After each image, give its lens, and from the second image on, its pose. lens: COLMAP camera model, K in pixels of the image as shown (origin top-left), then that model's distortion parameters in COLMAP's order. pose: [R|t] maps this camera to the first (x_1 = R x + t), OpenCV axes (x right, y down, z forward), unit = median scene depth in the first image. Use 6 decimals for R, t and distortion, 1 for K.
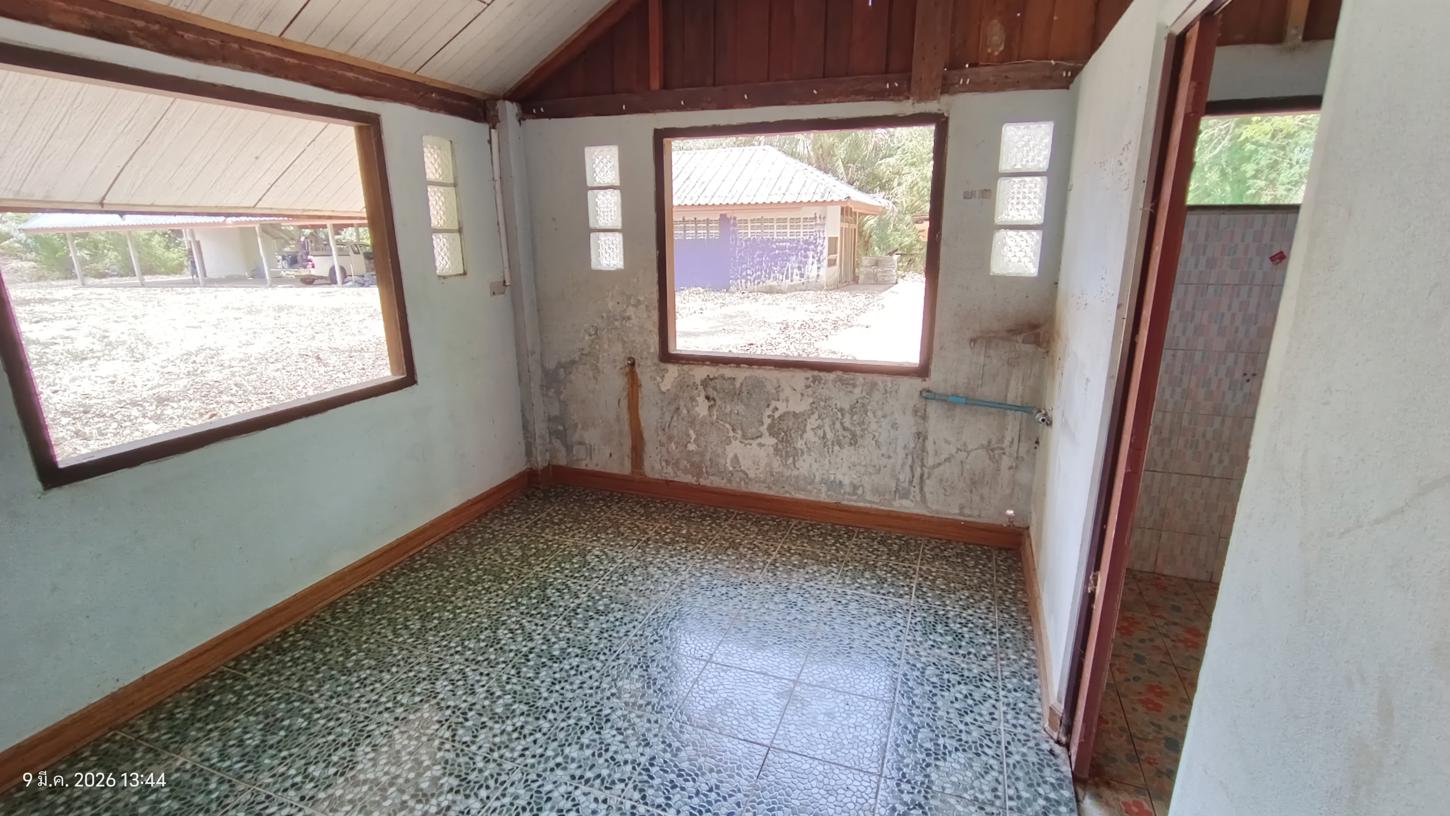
lens RADIAL K [[666.7, 0, 719.7], [0, 666.7, 417.0], [0, 0, 1]] dist [-0.041568, 0.026304]
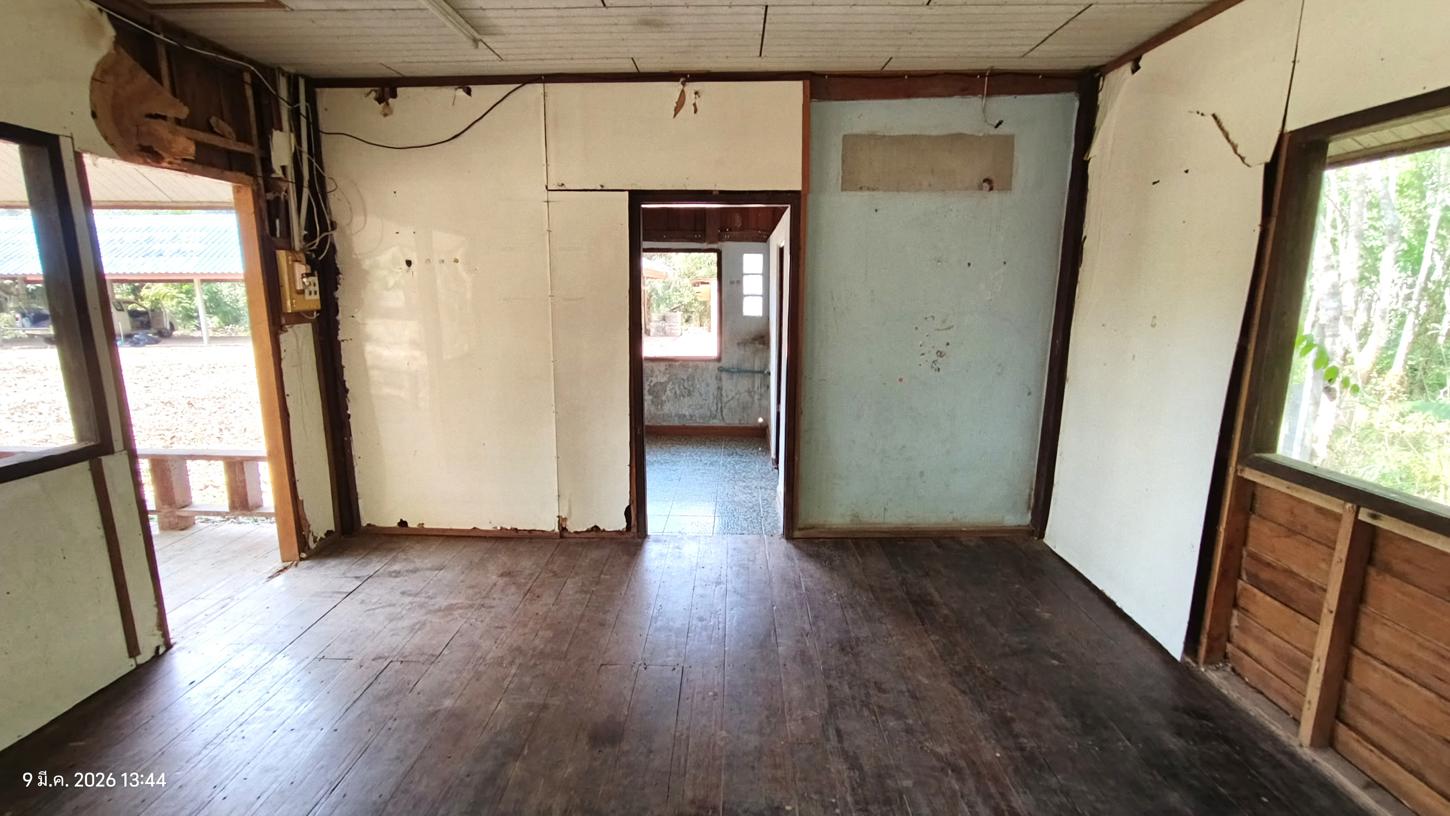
lens RADIAL K [[666.7, 0, 719.7], [0, 666.7, 417.0], [0, 0, 1]] dist [-0.041568, 0.026304]
pose [[0.948183, -0.049998, 0.313766, -0.404689], [0.076354, 0.994458, -0.072272, 0.289298], [-0.308413, 0.092485, 0.946746, -1.109835]]
